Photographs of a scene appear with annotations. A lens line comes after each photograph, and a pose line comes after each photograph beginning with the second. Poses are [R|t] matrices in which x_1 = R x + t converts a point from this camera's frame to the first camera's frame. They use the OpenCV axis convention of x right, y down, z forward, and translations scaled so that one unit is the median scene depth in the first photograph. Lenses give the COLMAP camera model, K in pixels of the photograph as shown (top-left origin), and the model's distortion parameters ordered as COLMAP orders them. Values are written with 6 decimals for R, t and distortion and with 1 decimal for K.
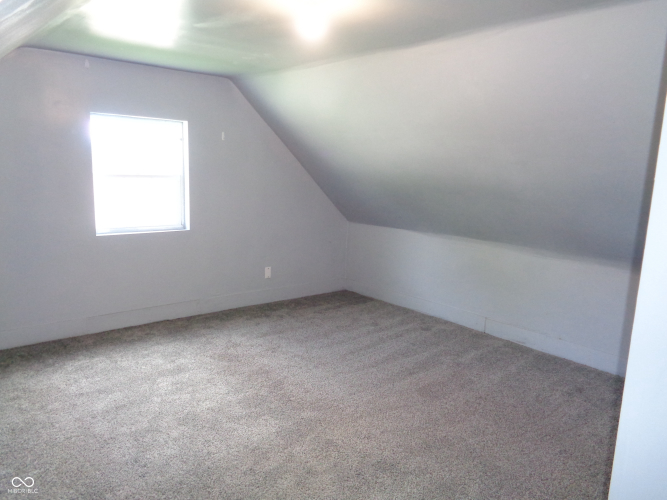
lens RADIAL K [[505.3, 0, 334.2], [0, 505.3, 252.3], [0, 0, 1]] dist [0.019710, -0.021114]
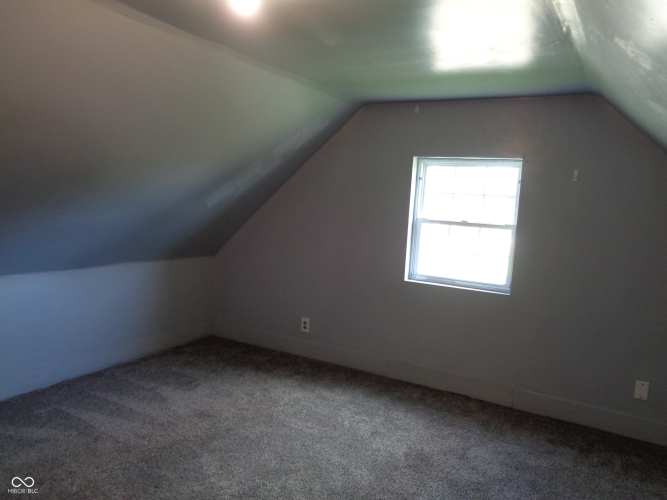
lens RADIAL K [[505.3, 0, 334.3], [0, 505.3, 247.3], [0, 0, 1]] dist [0.019710, -0.021114]
pose [[0.344345, 0.084441, -0.935038, 0.372897], [-0.204554, 0.978768, 0.013060, -0.076175], [0.916288, 0.186768, 0.354307, 0.492073]]
